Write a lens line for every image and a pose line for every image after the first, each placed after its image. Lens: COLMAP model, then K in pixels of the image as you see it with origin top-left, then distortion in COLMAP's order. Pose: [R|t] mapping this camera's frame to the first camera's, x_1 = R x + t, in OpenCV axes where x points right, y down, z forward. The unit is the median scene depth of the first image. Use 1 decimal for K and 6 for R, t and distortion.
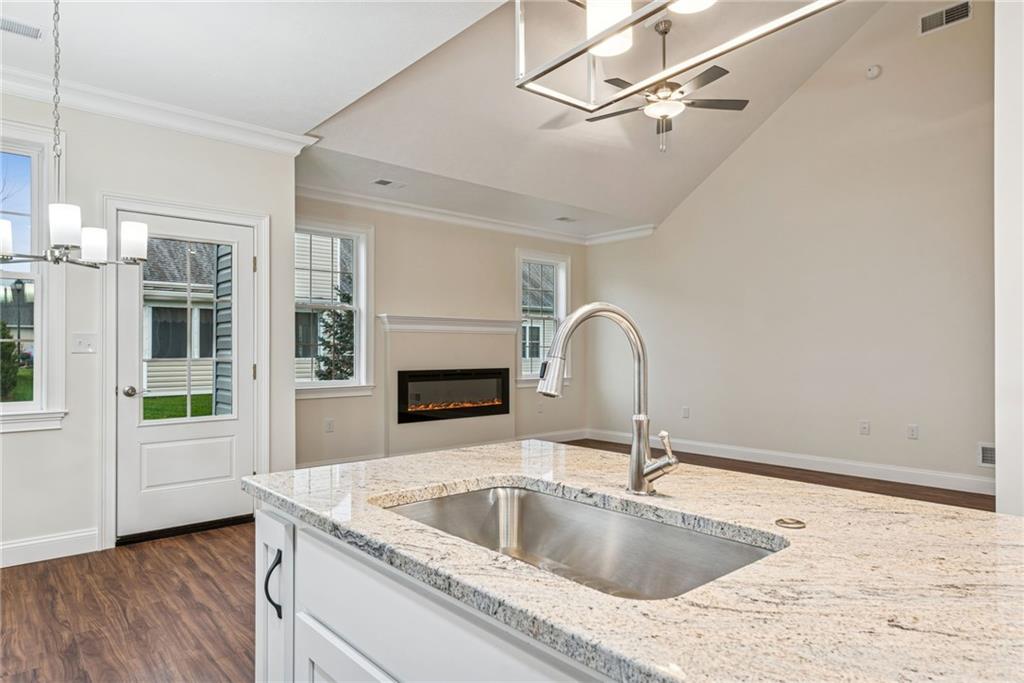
lens RADIAL K [[604.9, 0, 509.9], [0, 604.9, 348.8], [0, 0, 1]] dist [-0.015110, 0.002018]
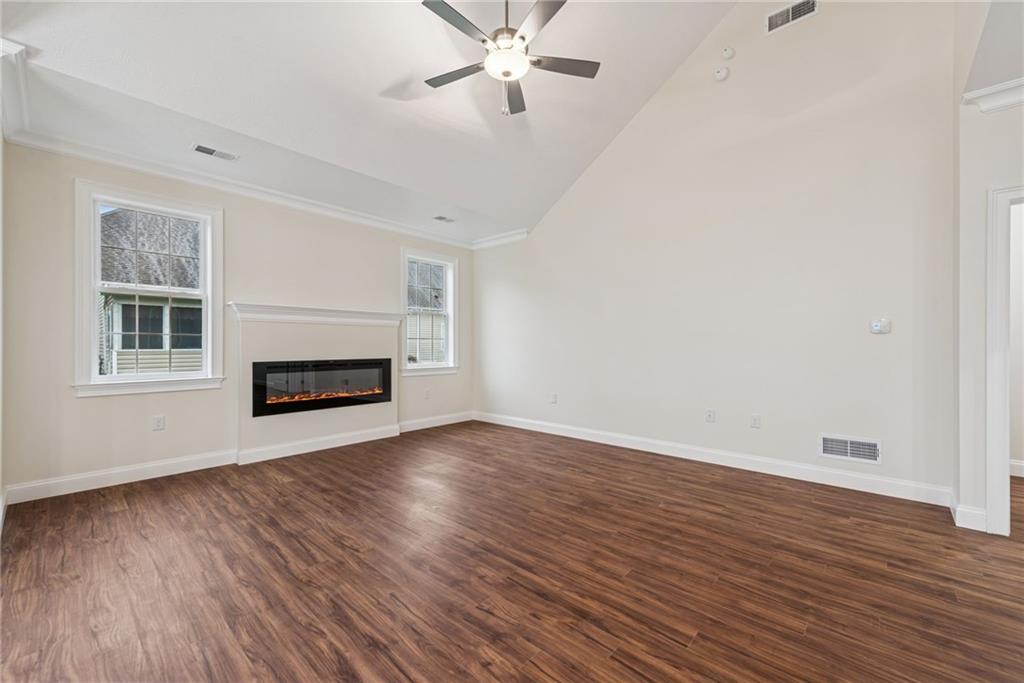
lens RADIAL K [[405.1, 0, 518.0], [0, 405.1, 346.2], [0, 0, 1]] dist [-0.004704, -0.000322]
pose [[0.991480, 0.002839, 0.130225, 0.148020], [-0.003880, 0.999962, 0.007743, 0.004769], [-0.130198, -0.008182, 0.991454, 0.310508]]
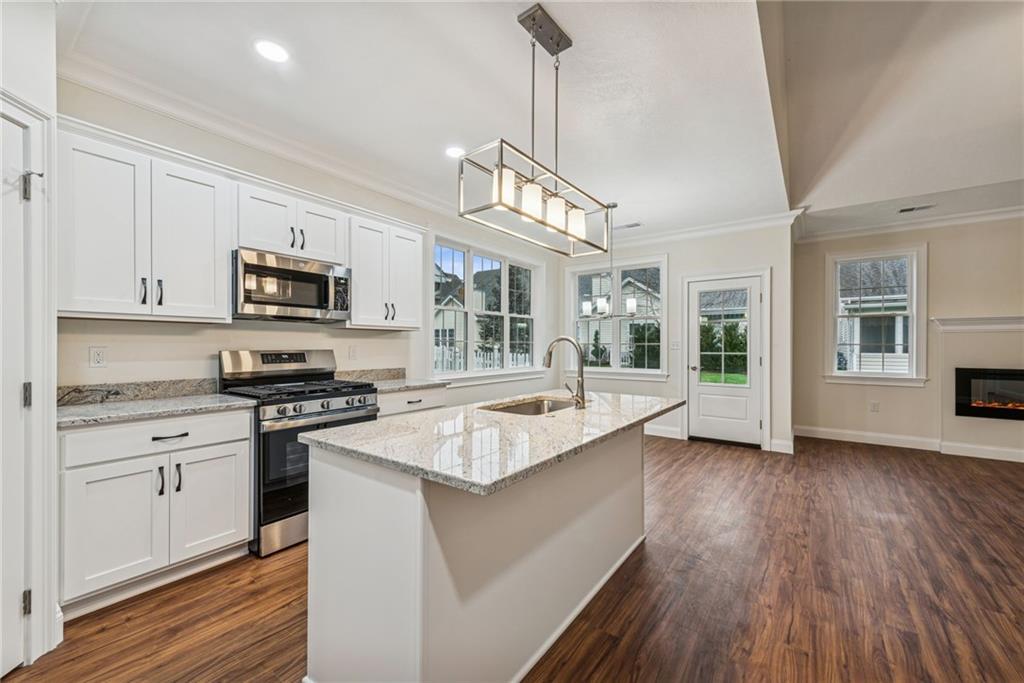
lens RADIAL K [[405.1, 0, 518.0], [0, 405.1, 346.2], [0, 0, 1]] dist [-0.004704, -0.000322]
pose [[0.212565, 0.000715, -0.977147, 0.364760], [-0.001020, 0.999999, 0.000510, -0.002385], [0.977146, 0.000888, 0.212566, 0.060526]]
